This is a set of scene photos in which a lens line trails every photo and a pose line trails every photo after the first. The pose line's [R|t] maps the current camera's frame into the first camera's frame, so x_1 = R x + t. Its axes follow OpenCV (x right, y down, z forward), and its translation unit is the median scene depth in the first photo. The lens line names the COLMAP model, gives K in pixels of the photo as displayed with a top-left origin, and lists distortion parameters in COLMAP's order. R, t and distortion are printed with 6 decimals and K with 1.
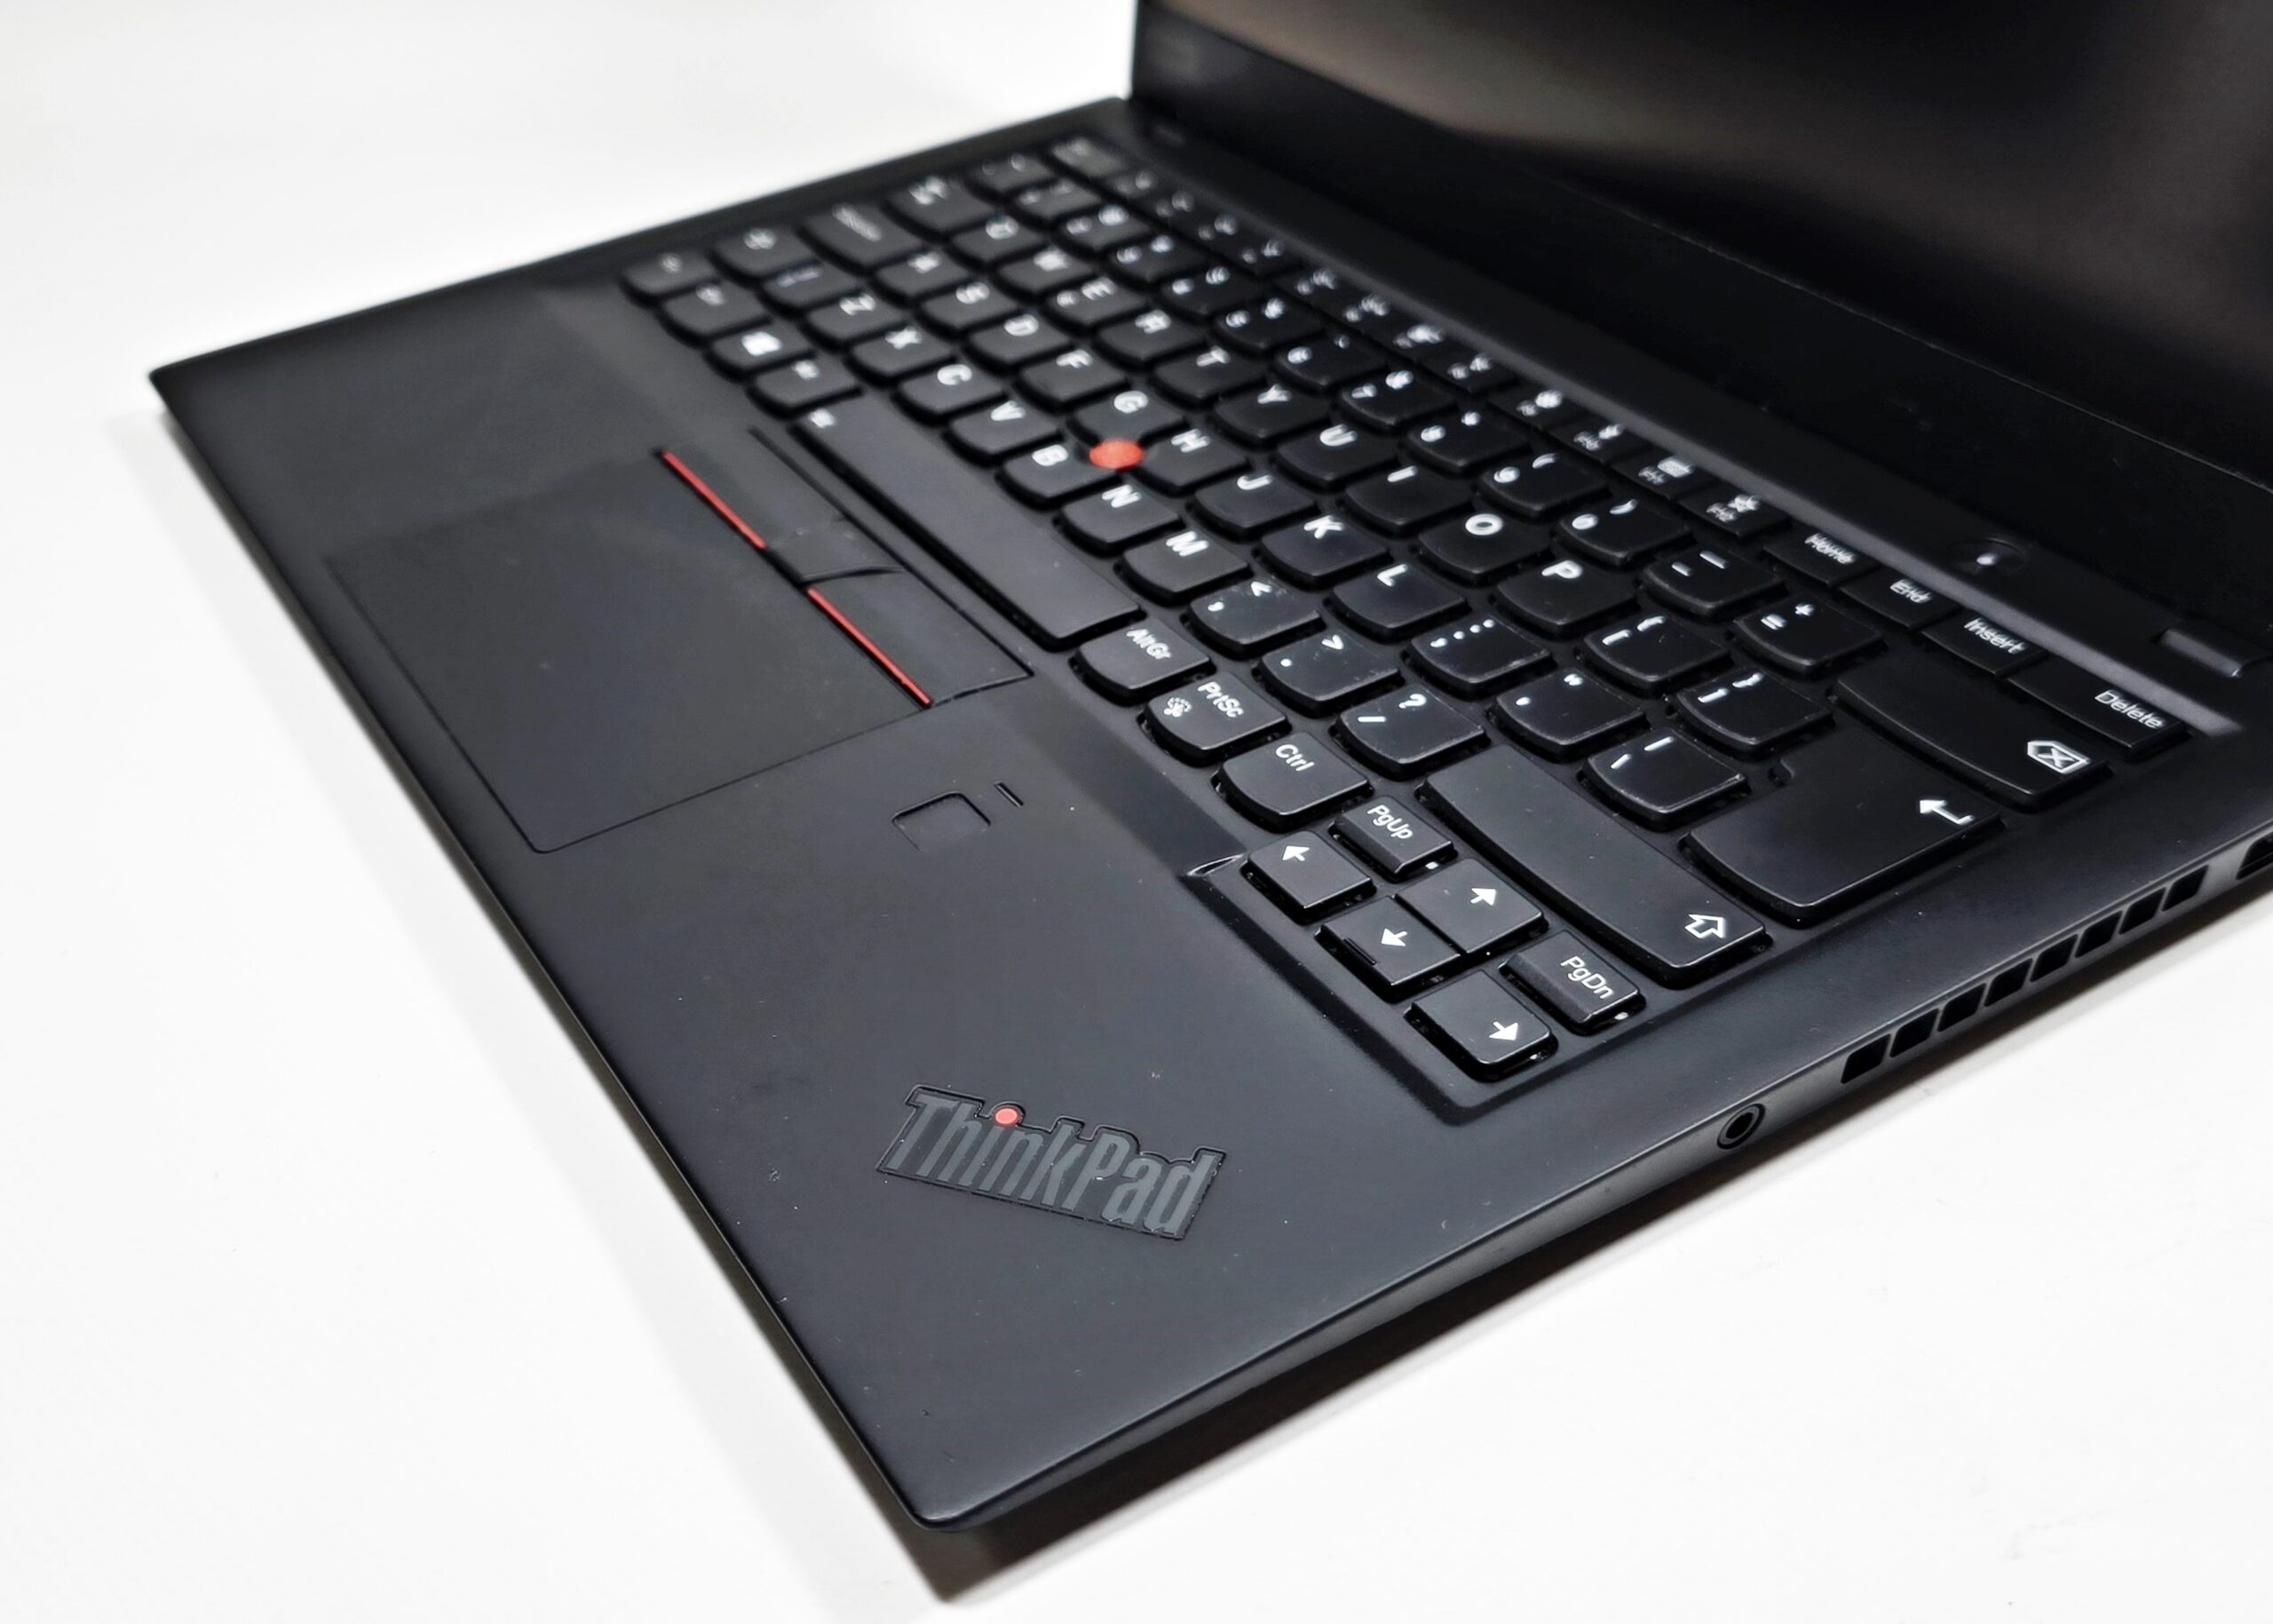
lens RADIAL K [[2424.3, 0, 1136.1], [0, 2424.3, 771.7], [0, 0, 1]] dist [0.166103, -0.470281]
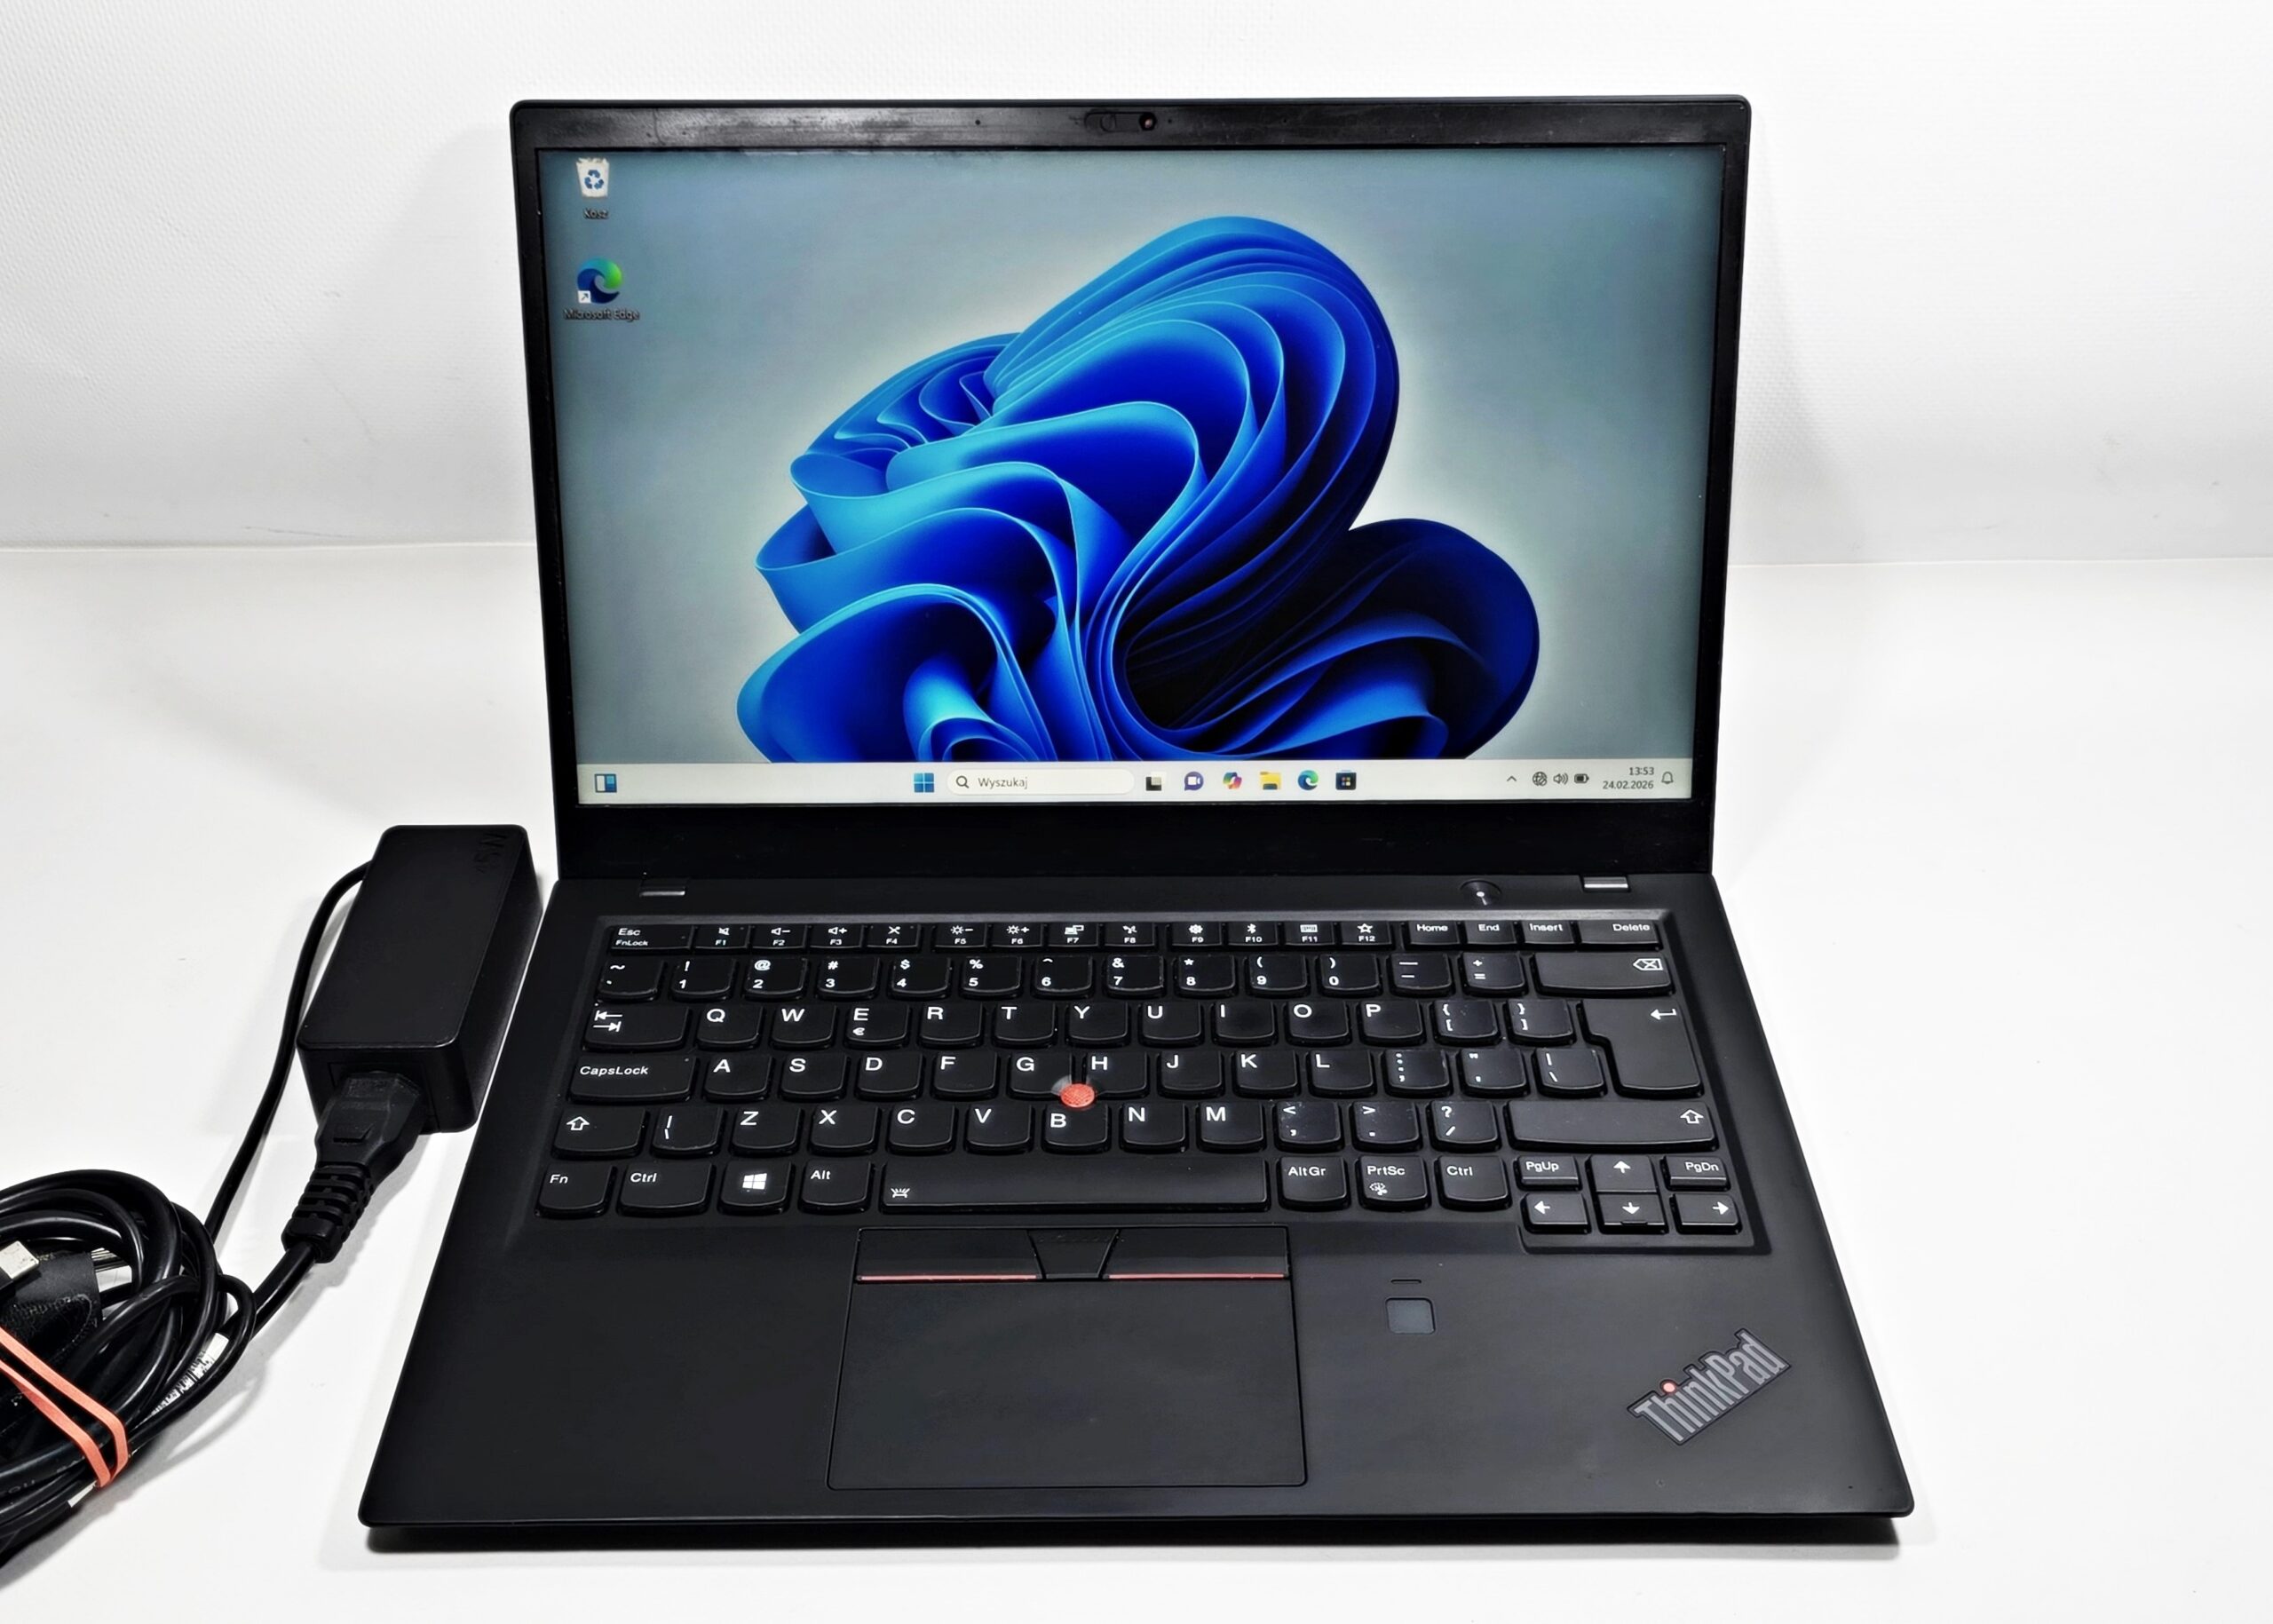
lens RADIAL K [[2424.3, 0, 1136.1], [0, 2424.3, 771.7], [0, 0, 1]] dist [0.166103, -0.470281]
pose [[0.518136, -0.431868, 0.738258, -1.095549], [0.458667, 0.868848, 0.186352, -0.614351], [-0.721913, 0.242059, 0.648266, -0.057887]]
